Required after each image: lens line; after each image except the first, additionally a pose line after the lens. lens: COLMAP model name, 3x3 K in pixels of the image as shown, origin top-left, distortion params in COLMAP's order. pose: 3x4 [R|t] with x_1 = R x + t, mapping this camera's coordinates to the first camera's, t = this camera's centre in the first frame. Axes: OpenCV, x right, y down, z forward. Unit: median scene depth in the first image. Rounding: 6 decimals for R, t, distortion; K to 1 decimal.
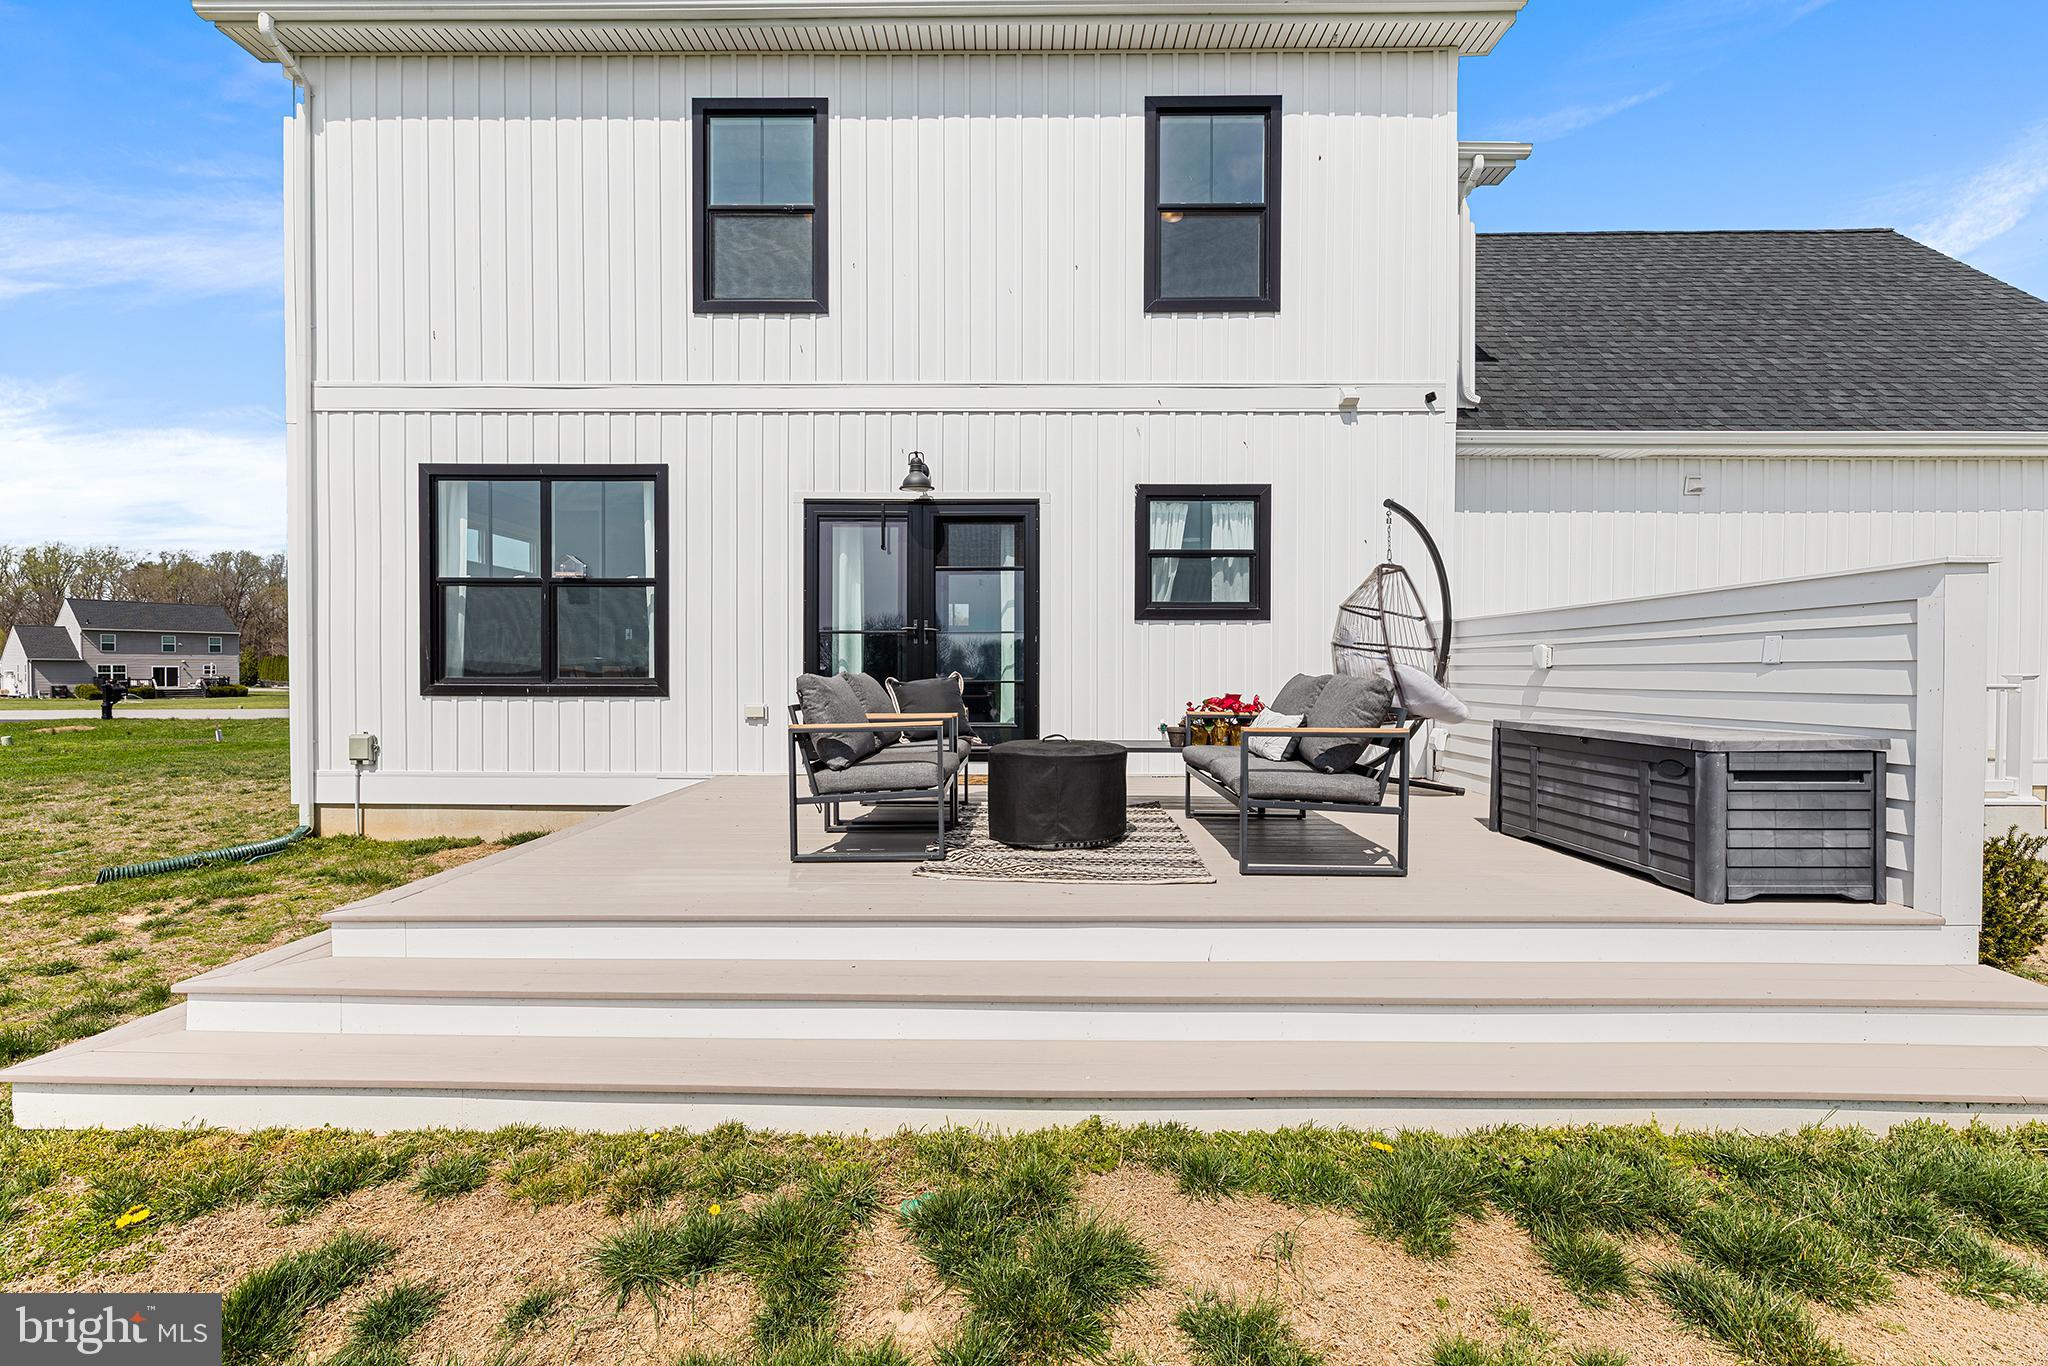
lens RADIAL K [[832.5, 0, 1017.8], [0, 832.5, 681.2], [0, 0, 1]] dist [-0.000803, -0.000225]
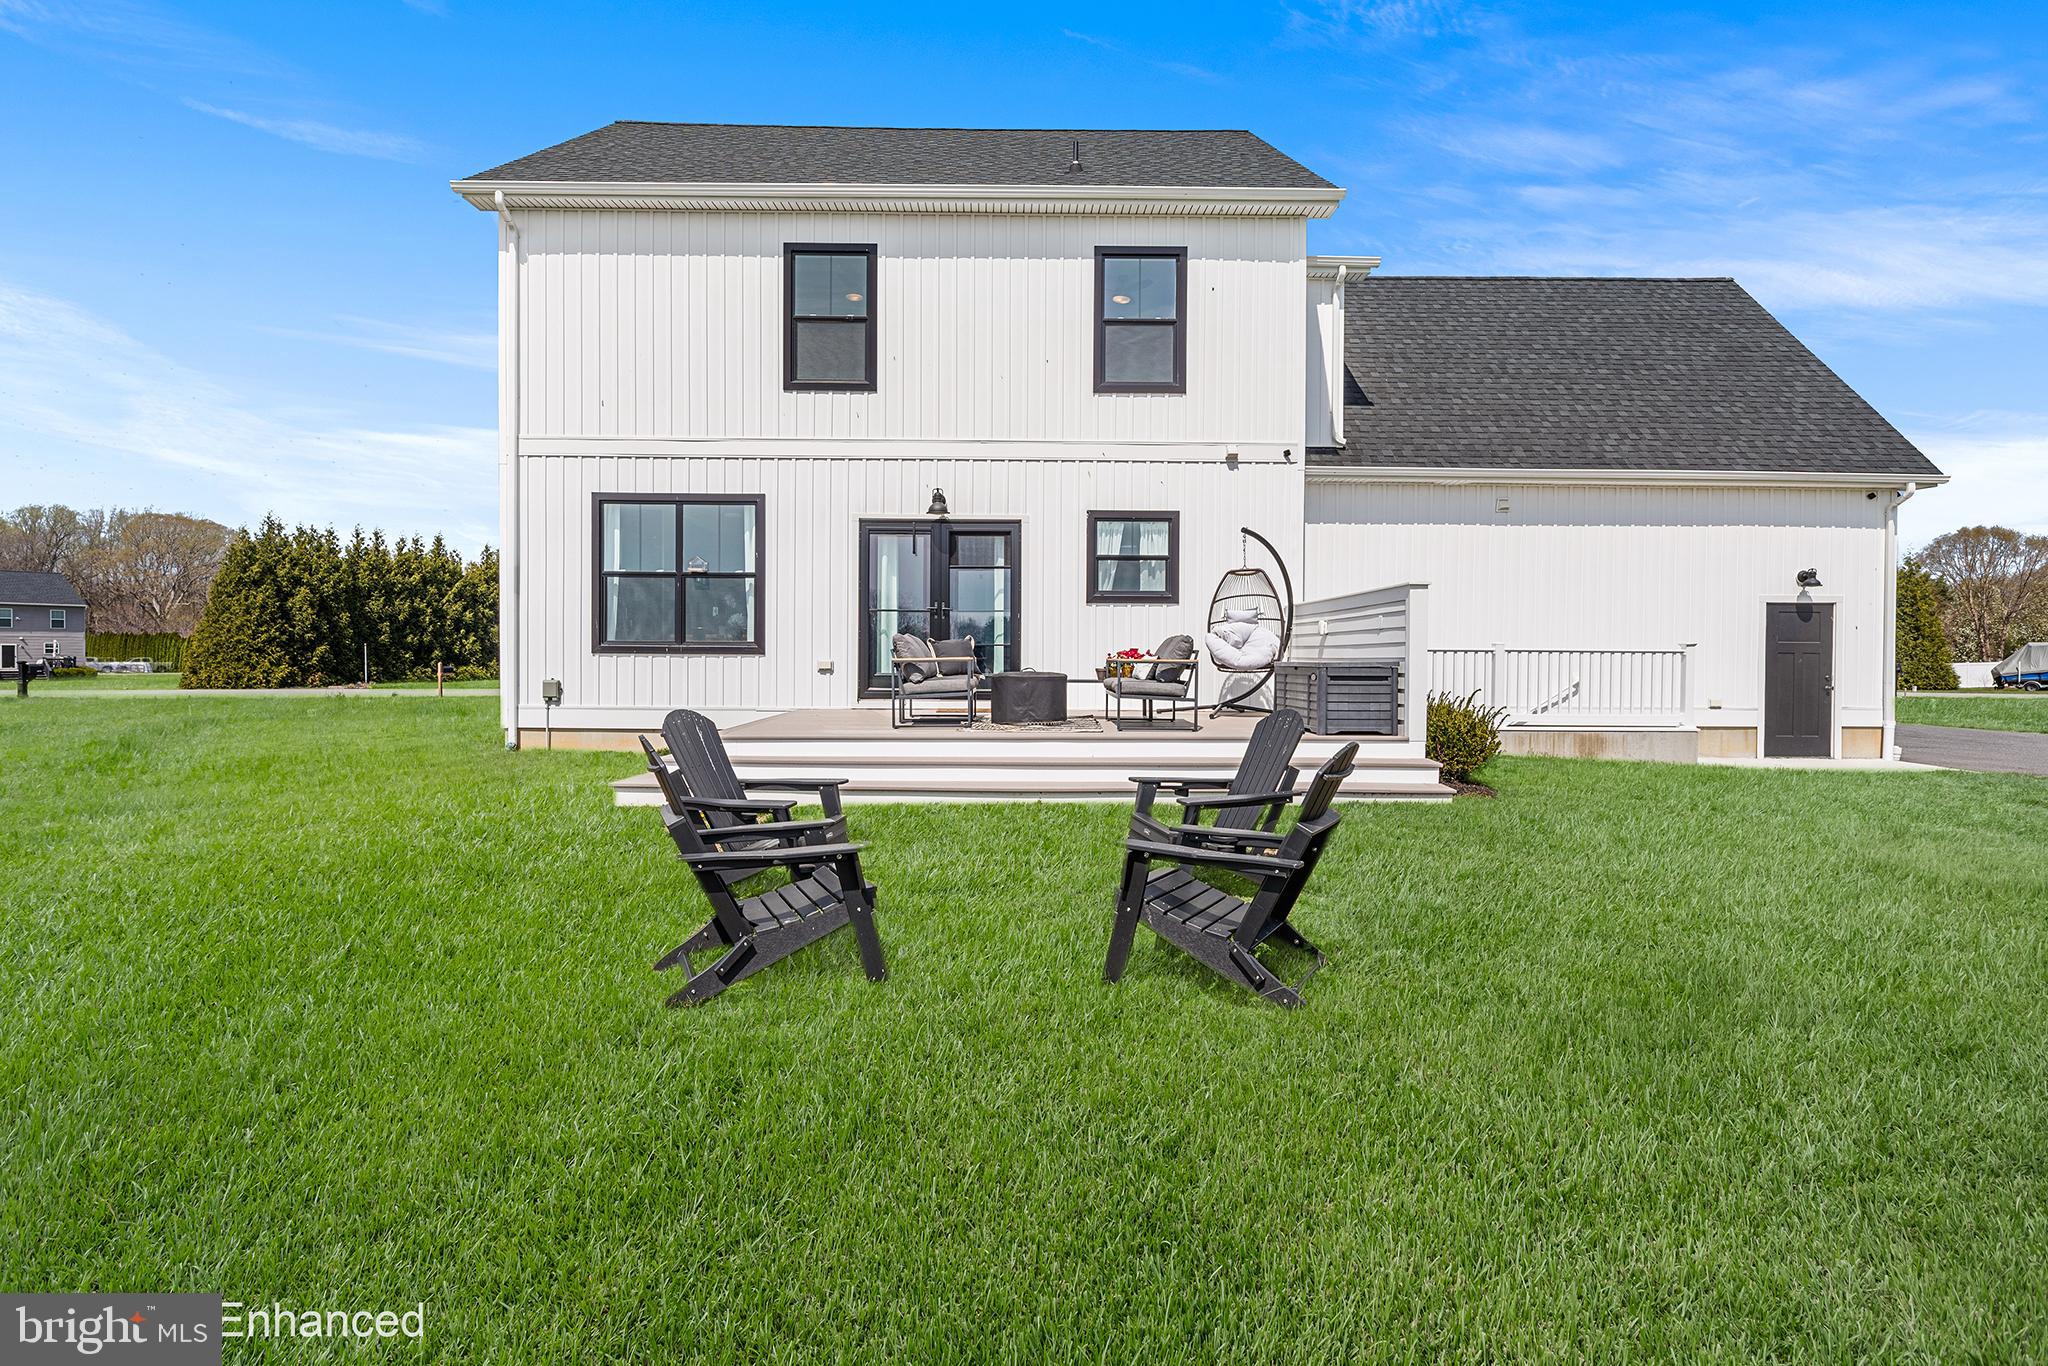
lens RADIAL K [[1017.3, 0, 1023.9], [0, 1017.3, 668.0], [0, 0, 1]] dist [0.000234, 0.000076]
pose [[0.999681, 0.003466, 0.025013, -0.013247], [-0.003449, 0.999994, -0.000739, 0.041849], [-0.025015, 0.000652, 0.999687, -0.780073]]
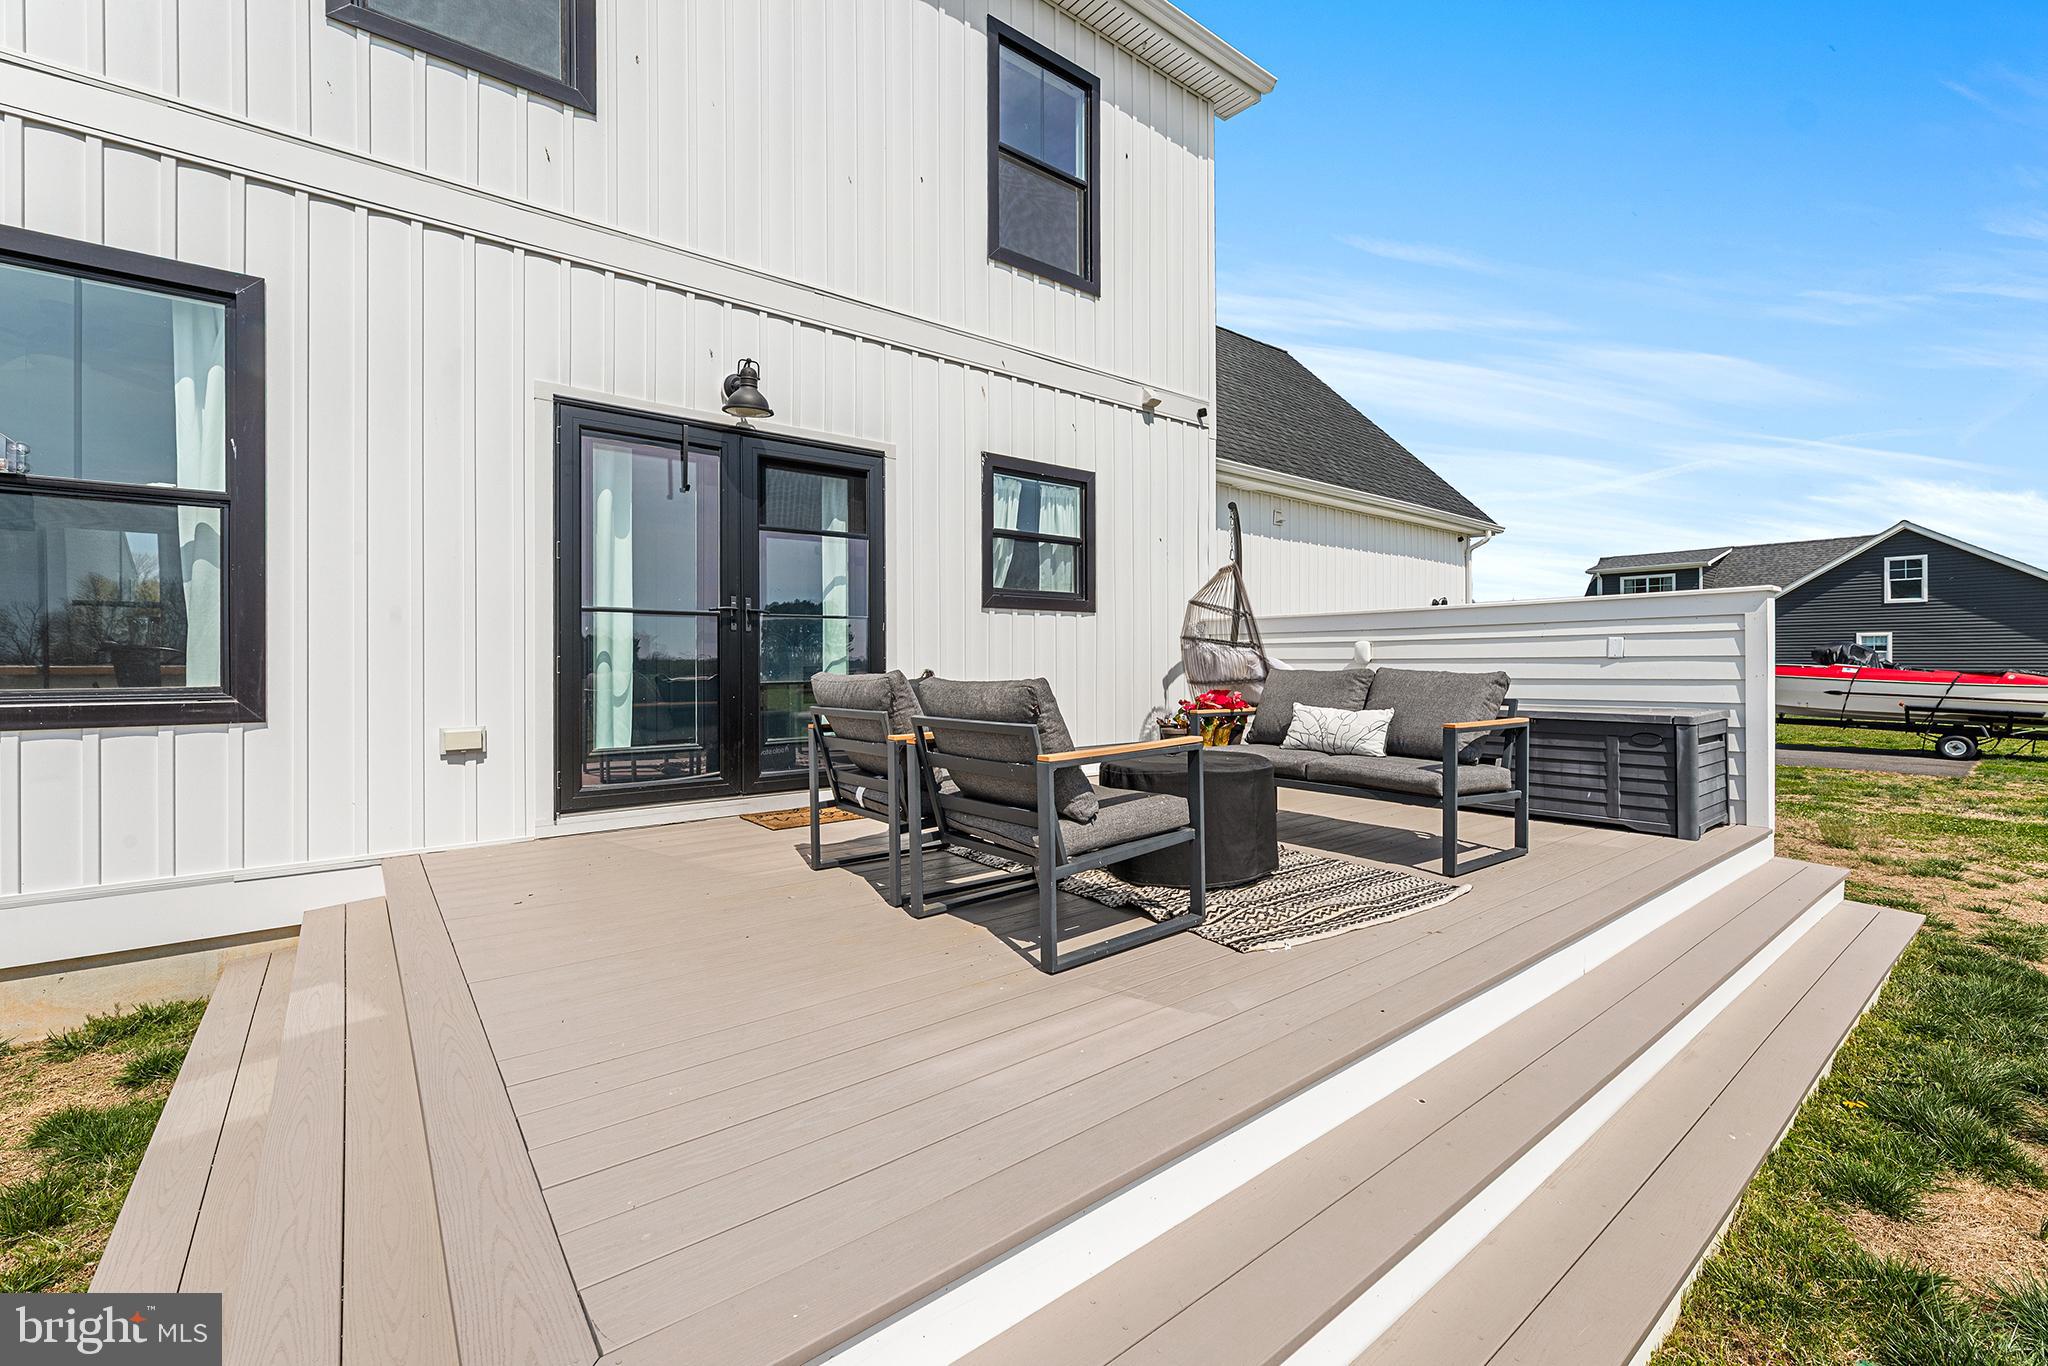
lens RADIAL K [[854.0, 0, 1019.1], [0, 854.0, 658.8], [0, 0, 1]] dist [0.000978, 0.000202]
pose [[0.776981, -0.002281, 0.629520, -0.390073], [0.013446, 0.999825, -0.012973, -0.007750], [-0.629380, 0.018544, 0.776876, 0.285615]]
